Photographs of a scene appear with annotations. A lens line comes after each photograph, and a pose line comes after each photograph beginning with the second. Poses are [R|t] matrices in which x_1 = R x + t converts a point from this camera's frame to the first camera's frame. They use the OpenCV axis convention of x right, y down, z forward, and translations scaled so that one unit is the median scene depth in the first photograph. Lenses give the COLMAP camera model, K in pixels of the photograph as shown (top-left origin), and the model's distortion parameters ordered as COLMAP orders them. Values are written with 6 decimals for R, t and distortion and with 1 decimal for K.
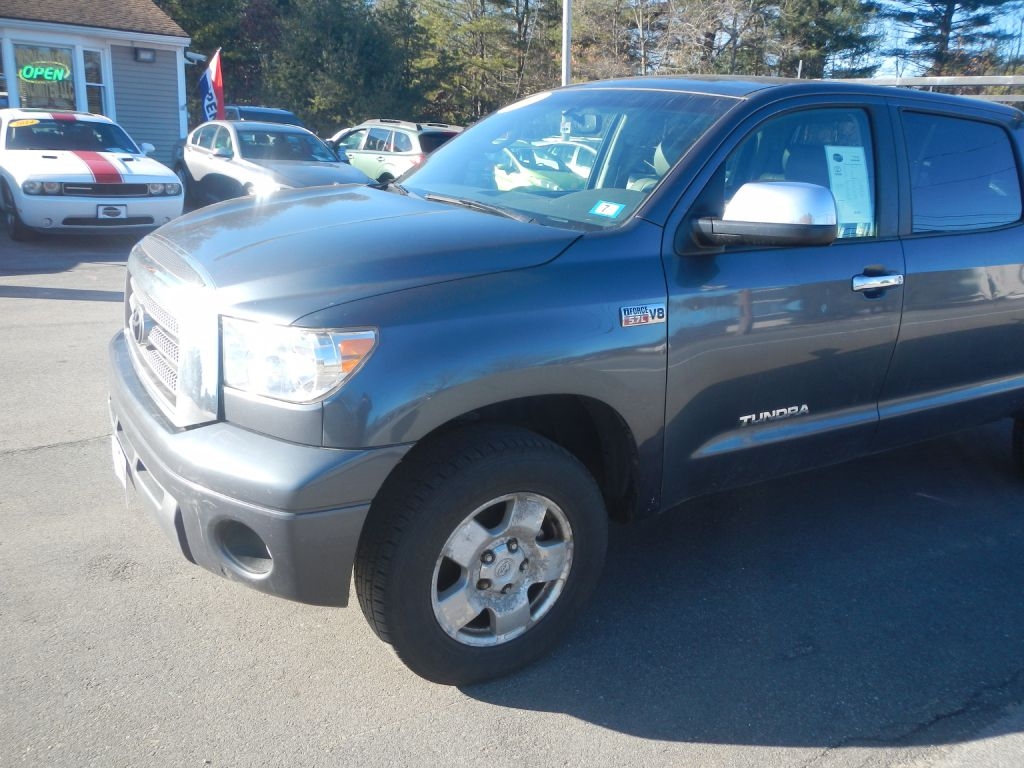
lens RADIAL K [[846.9, 0, 512.0], [0, 846.9, 384.0], [0, 0, 1]] dist [0.032166, -0.048028]
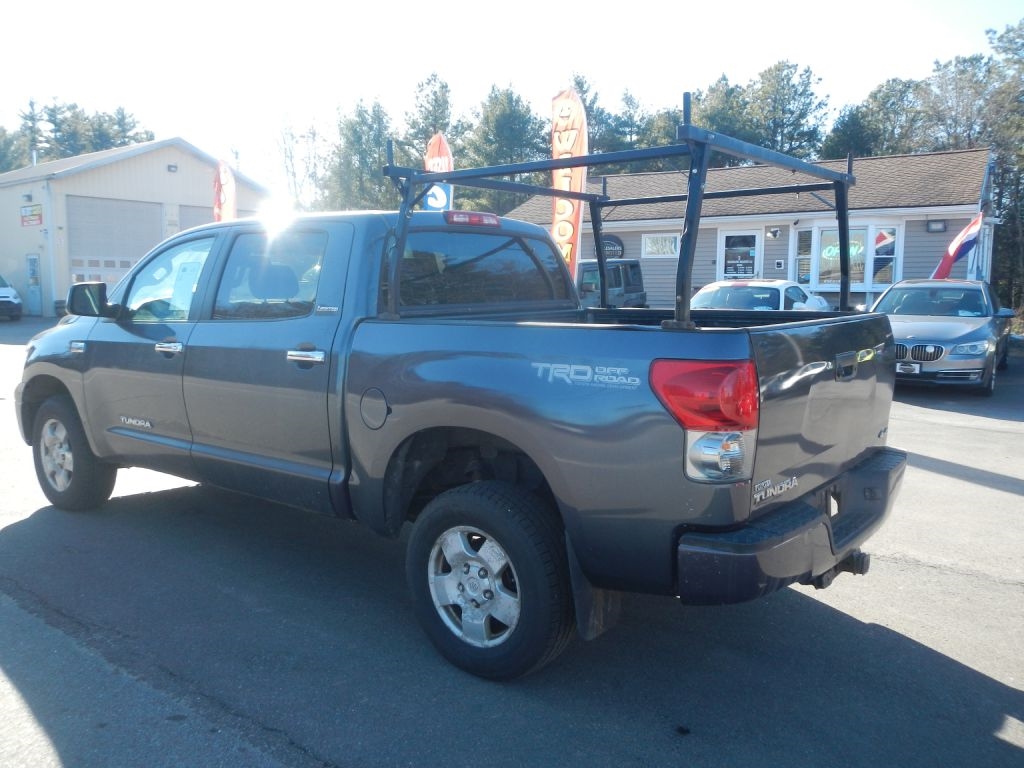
lens RADIAL K [[827.0, 0, 512.0], [0, 827.0, 384.0], [0, 0, 1]] dist [0.007909, 0.000686]
pose [[0.303919, 0.062263, -0.950661, 0.336341], [-0.254830, 0.966816, -0.018146, -0.034532], [0.917984, 0.247771, 0.309700, 0.201389]]
